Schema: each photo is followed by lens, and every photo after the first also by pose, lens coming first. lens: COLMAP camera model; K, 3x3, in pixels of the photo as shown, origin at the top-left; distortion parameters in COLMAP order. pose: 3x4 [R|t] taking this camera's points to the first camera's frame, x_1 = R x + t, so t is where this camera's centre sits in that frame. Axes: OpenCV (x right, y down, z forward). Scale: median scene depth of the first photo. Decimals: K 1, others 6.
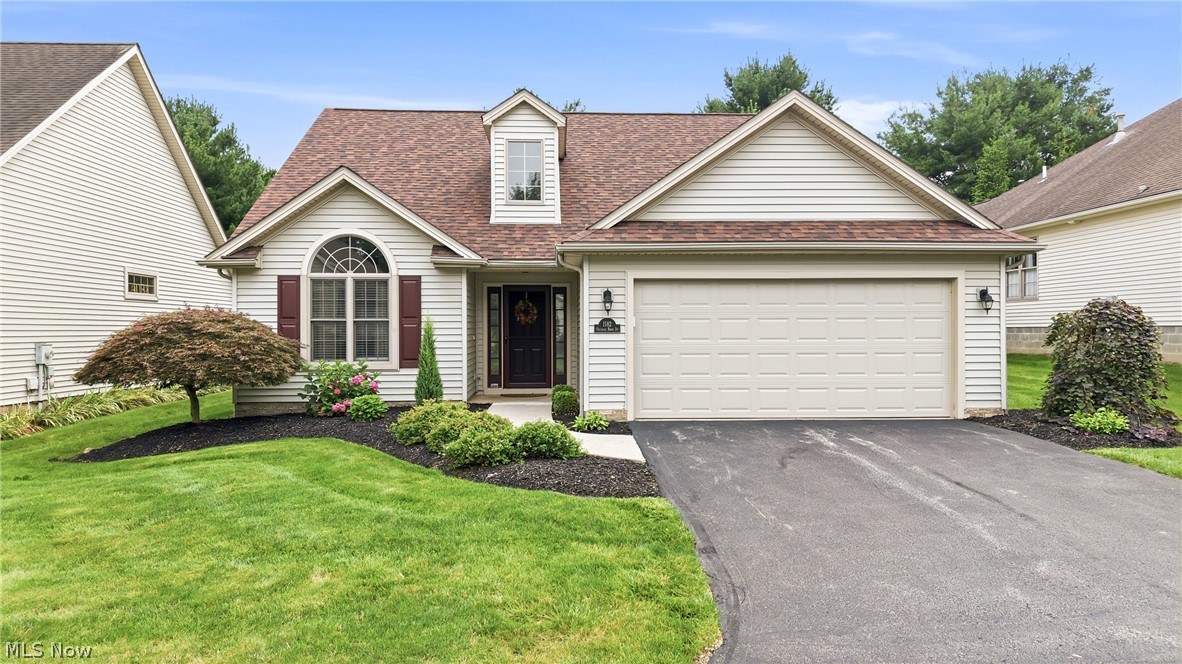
lens RADIAL K [[786.8, 0, 591.0], [0, 786.8, 332.0], [0, 0, 1]] dist [0.069444, -0.096686]
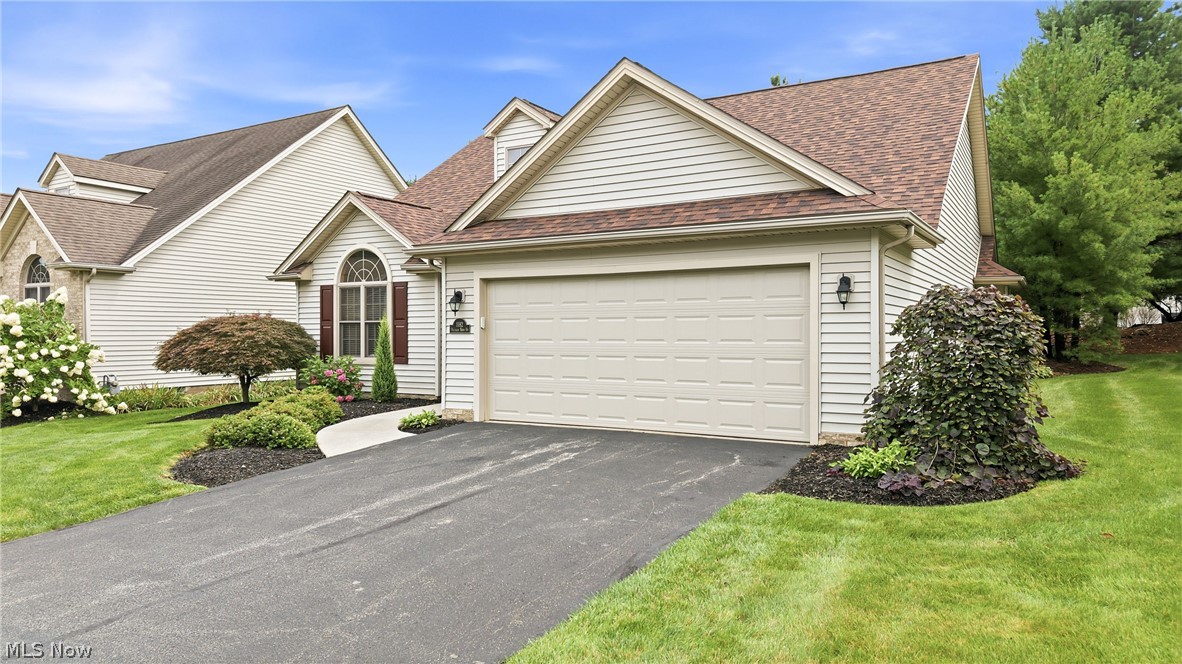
lens RADIAL K [[786.8, 0, 591.0], [0, 786.8, 332.0], [0, 0, 1]] dist [0.069444, -0.096686]
pose [[0.837128, 0.000998, -0.547006, 0.615169], [-0.001645, 0.999998, -0.000693, -0.000059], [0.547005, 0.001480, 0.837128, 0.209514]]
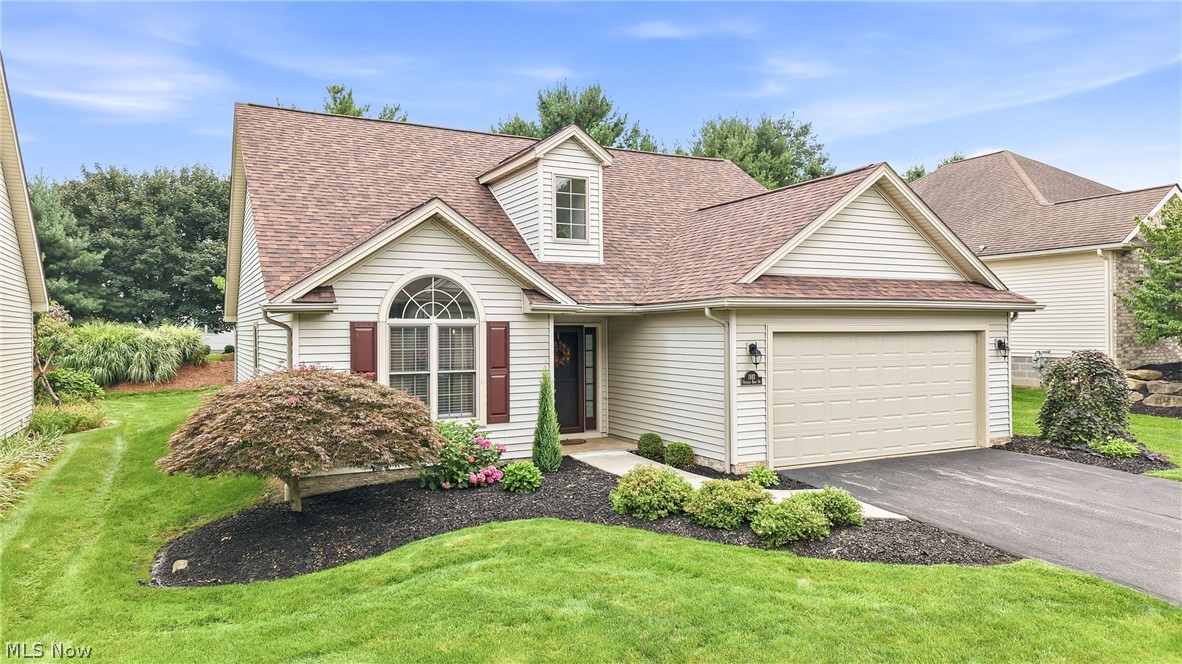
lens RADIAL K [[786.8, 0, 591.0], [0, 786.8, 332.0], [0, 0, 1]] dist [0.069444, -0.096686]
pose [[0.909507, -0.003095, 0.415676, -0.510383], [0.003757, 0.999993, -0.000774, -0.058678], [-0.415671, 0.002266, 0.909512, 0.133563]]
